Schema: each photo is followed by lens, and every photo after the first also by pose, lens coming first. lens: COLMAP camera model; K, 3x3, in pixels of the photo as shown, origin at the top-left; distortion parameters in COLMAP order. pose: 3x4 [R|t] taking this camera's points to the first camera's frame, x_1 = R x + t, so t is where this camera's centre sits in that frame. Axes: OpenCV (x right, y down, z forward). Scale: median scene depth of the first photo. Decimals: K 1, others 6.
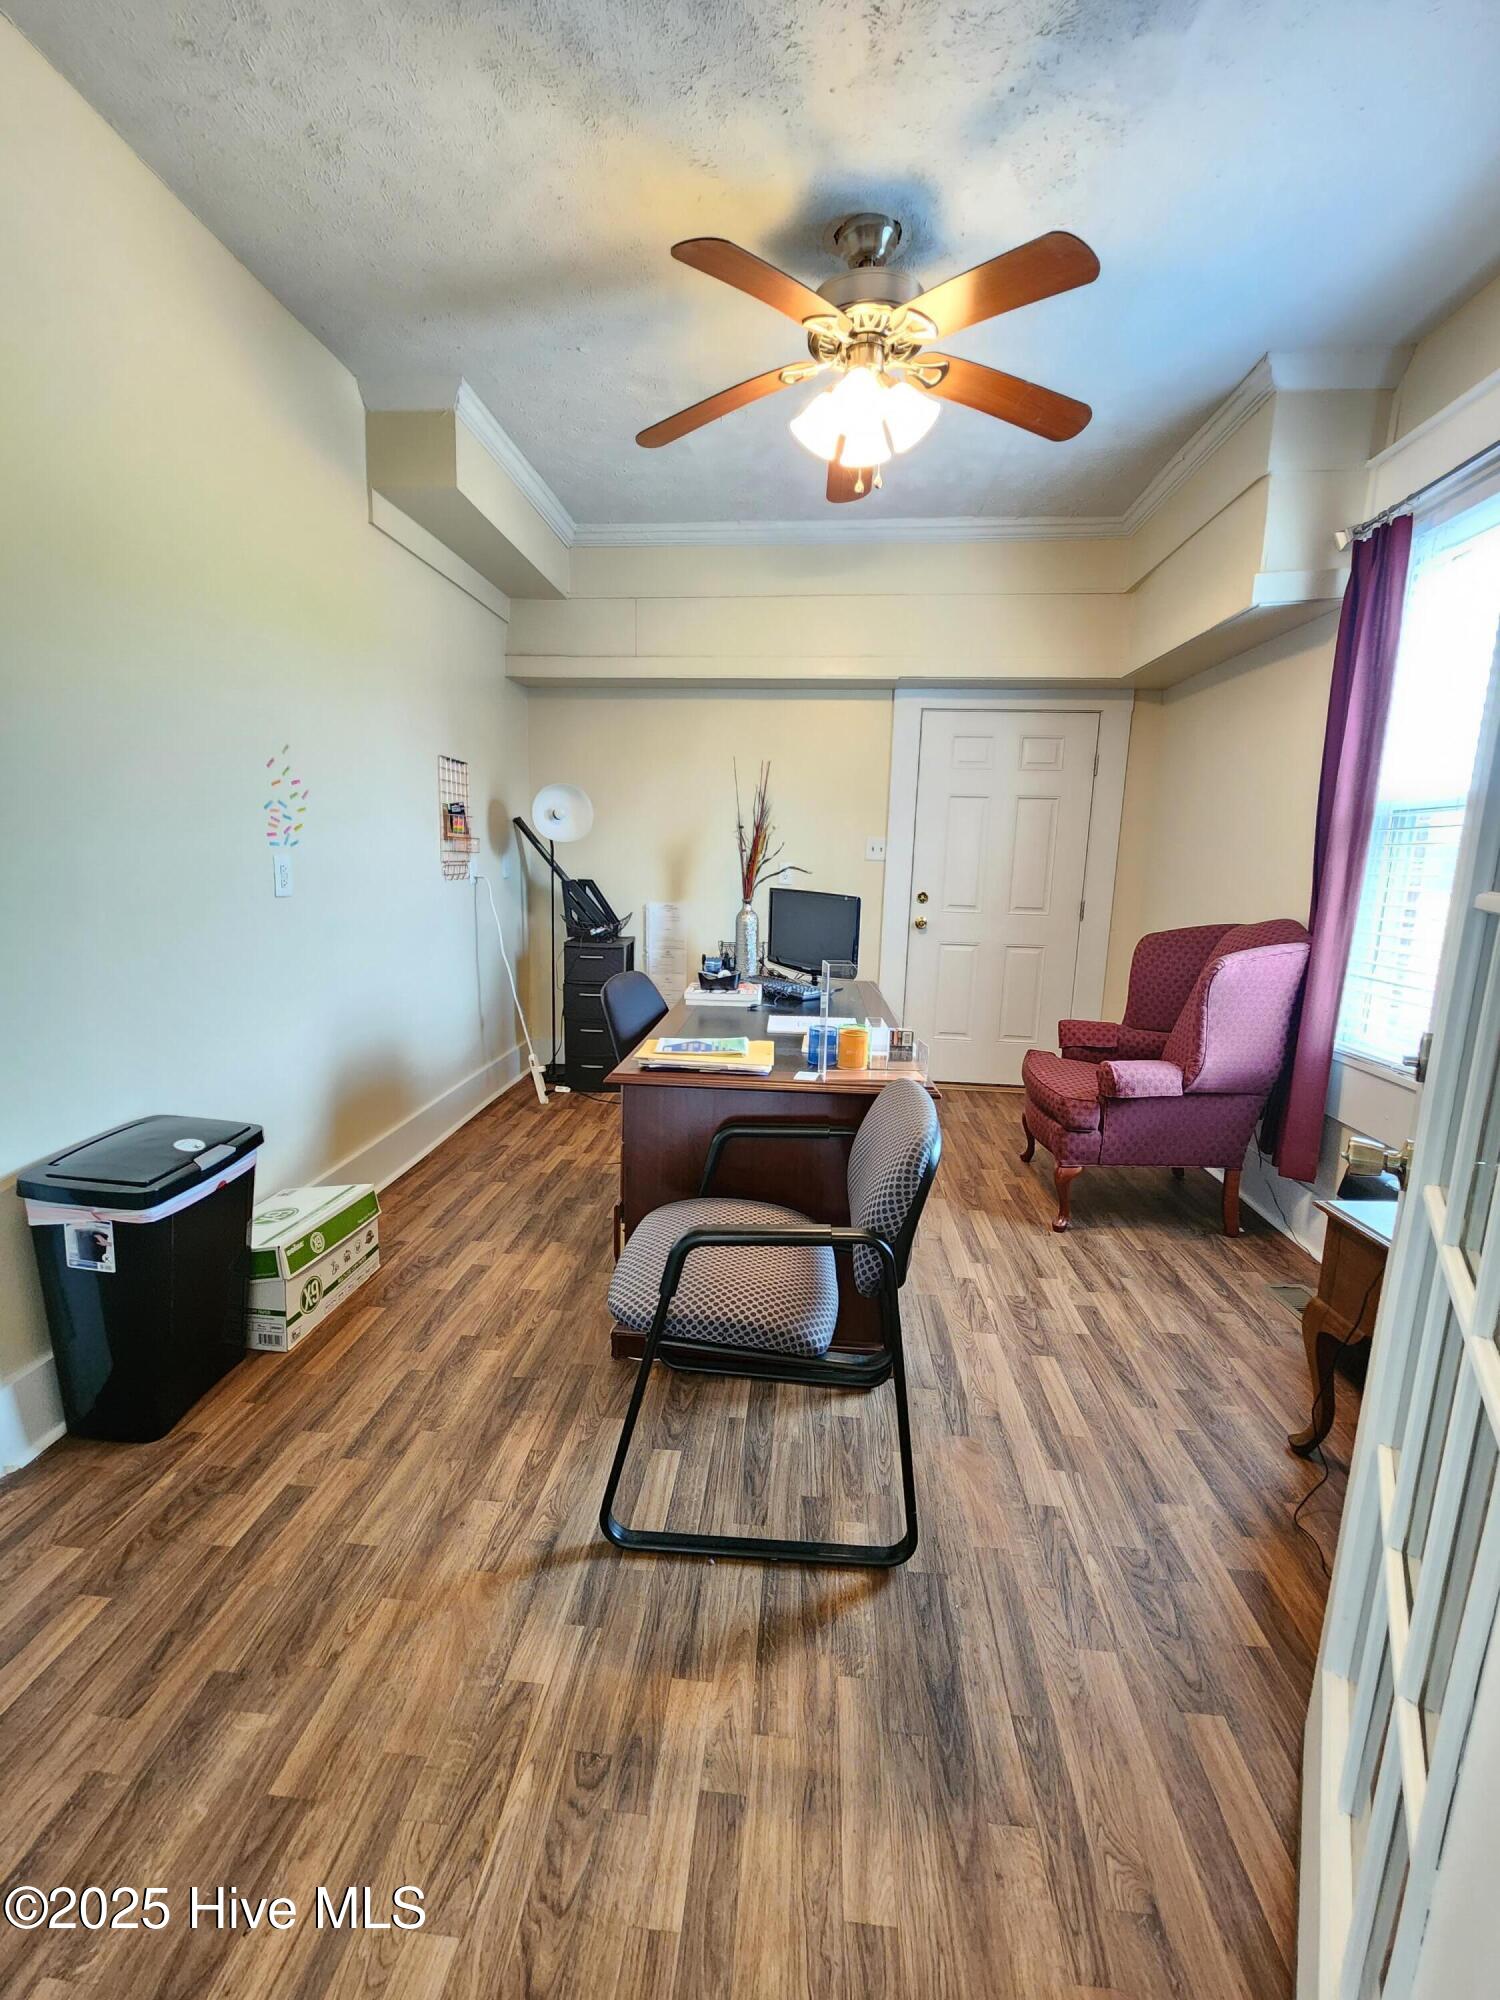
lens RADIAL K [[819.9, 0, 750.0], [0, 819.9, 1000.0], [0, 0, 1]] dist [0.001675, 0.000145]
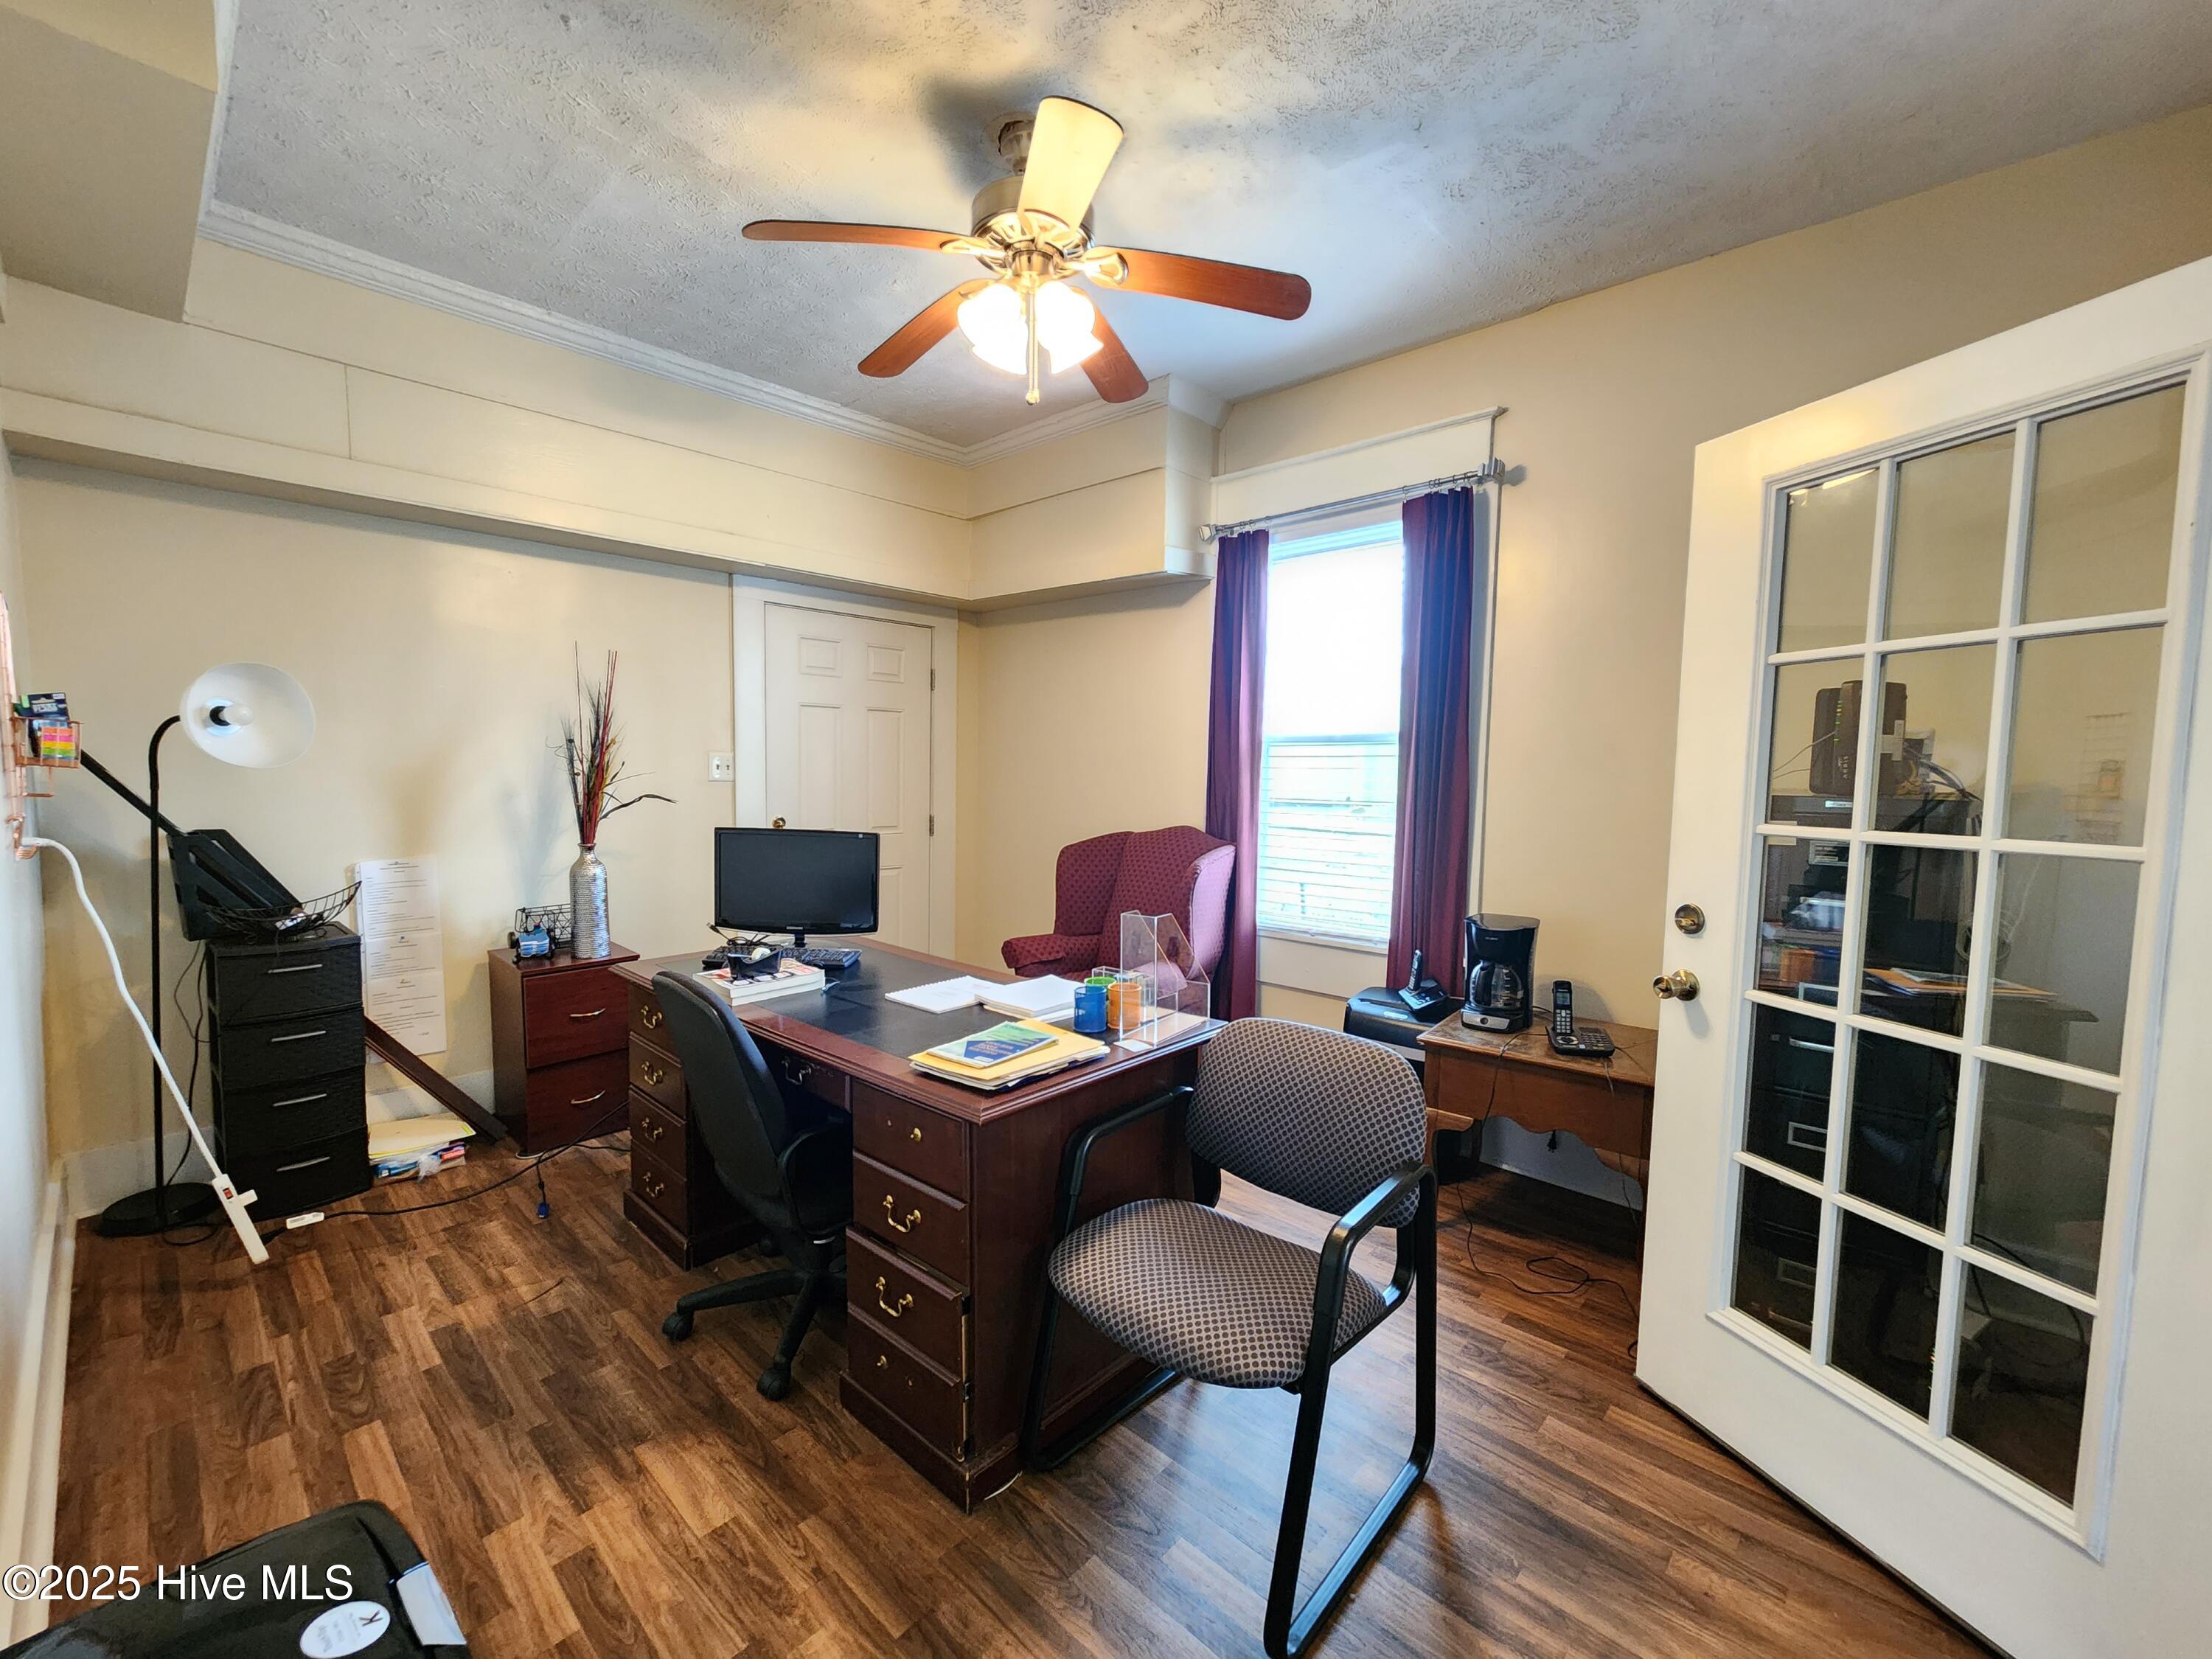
lens RADIAL K [[906.8, 0, 1102.4], [0, 906.8, 846.6], [0, 0, 1]] dist [0.001675, 0.000145]
pose [[0.617357, -0.084795, 0.782100, -0.478206], [0.138729, 0.990328, -0.002135, -0.082727], [-0.774354, 0.109818, 0.623149, 0.263420]]
